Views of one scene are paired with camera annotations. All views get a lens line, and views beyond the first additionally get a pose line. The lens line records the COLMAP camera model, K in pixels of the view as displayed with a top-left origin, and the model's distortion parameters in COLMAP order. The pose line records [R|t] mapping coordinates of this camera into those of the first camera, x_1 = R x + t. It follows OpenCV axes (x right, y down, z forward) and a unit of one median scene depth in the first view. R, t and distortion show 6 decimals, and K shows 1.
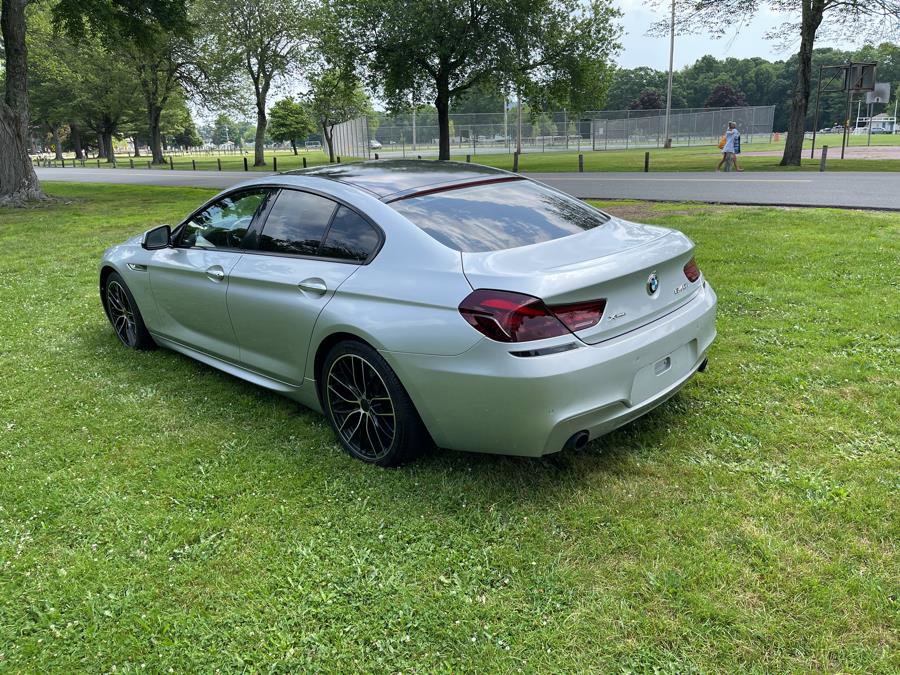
lens RADIAL K [[695.4, 0, 454.9], [0, 695.4, 332.6], [0, 0, 1]] dist [0.079578, -0.113749]
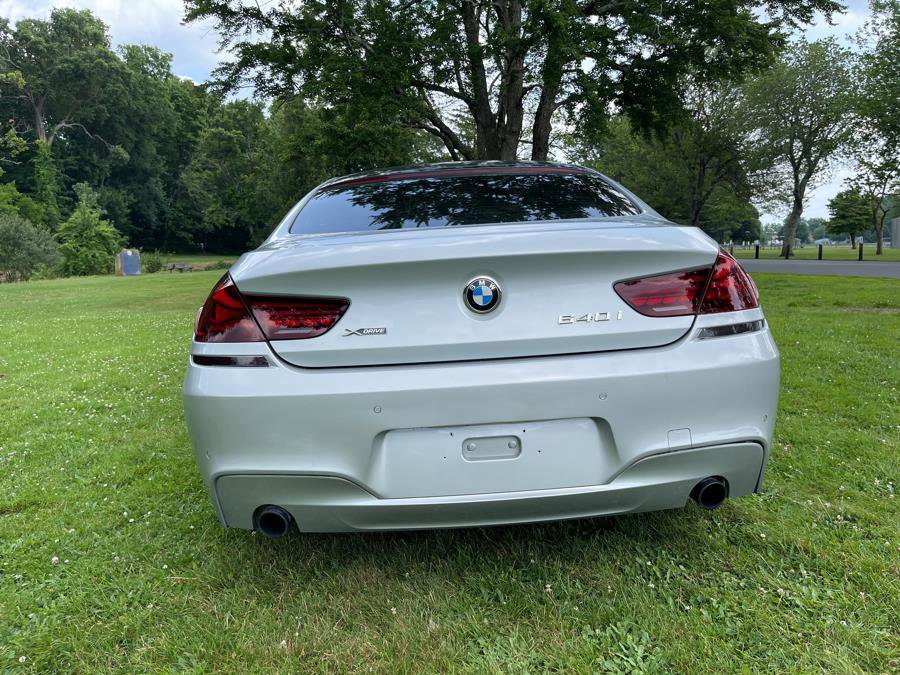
lens RADIAL K [[695.4, 0, 456.0], [0, 695.4, 325.7], [0, 0, 1]] dist [0.079578, -0.113749]
pose [[0.723364, 0.089151, -0.684688, 0.069819], [-0.186869, 0.979899, -0.069836, -0.000142], [0.664699, 0.178464, 0.725483, 0.063010]]
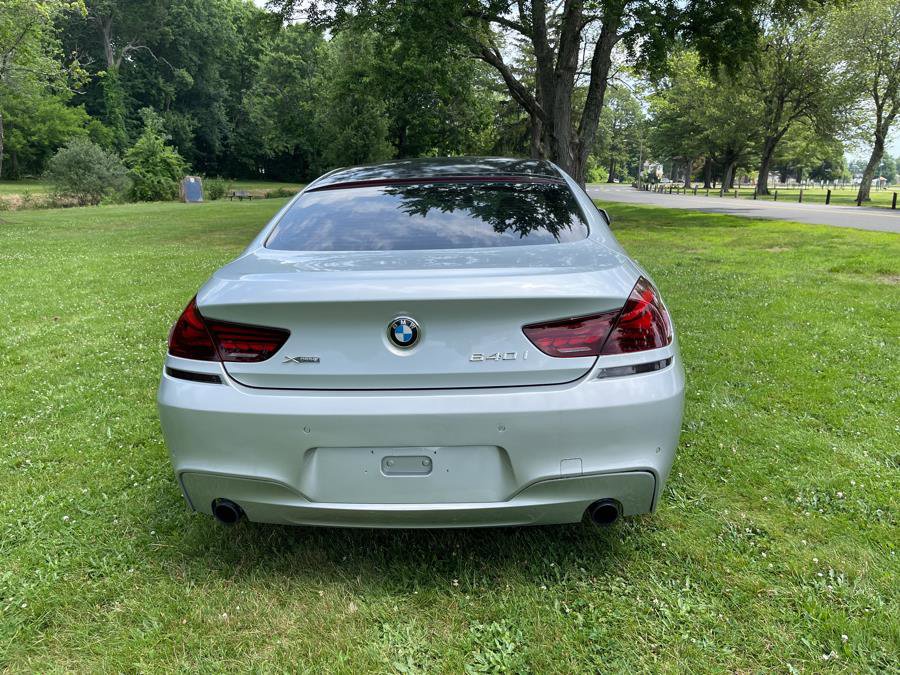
lens RADIAL K [[695.4, 0, 450.0], [0, 695.4, 330.8], [0, 0, 1]] dist [0.079578, -0.113749]
pose [[0.654385, 0.192318, -0.731296, 0.082656], [-0.227185, 0.972439, 0.052443, -0.012034], [0.721226, 0.131822, 0.680041, 0.064615]]
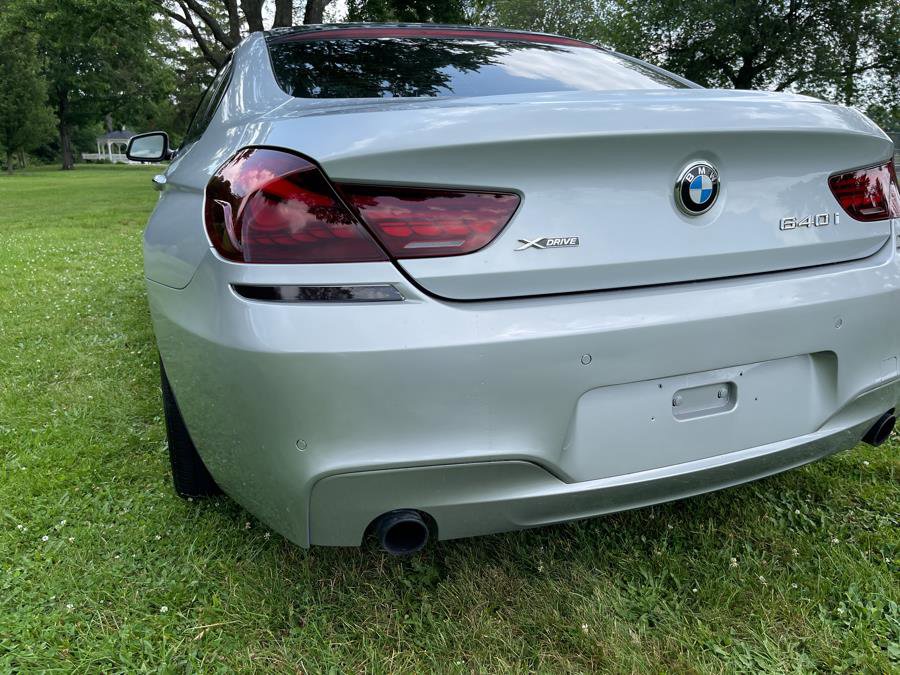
lens RADIAL K [[695.4, 0, 449.1], [0, 695.4, 339.5], [0, 0, 1]] dist [0.079578, -0.113749]
pose [[0.911383, 0.136007, -0.388437, 0.034412], [-0.145240, 0.989380, 0.005645, 0.003652], [0.385080, 0.051272, 0.921458, 0.062866]]
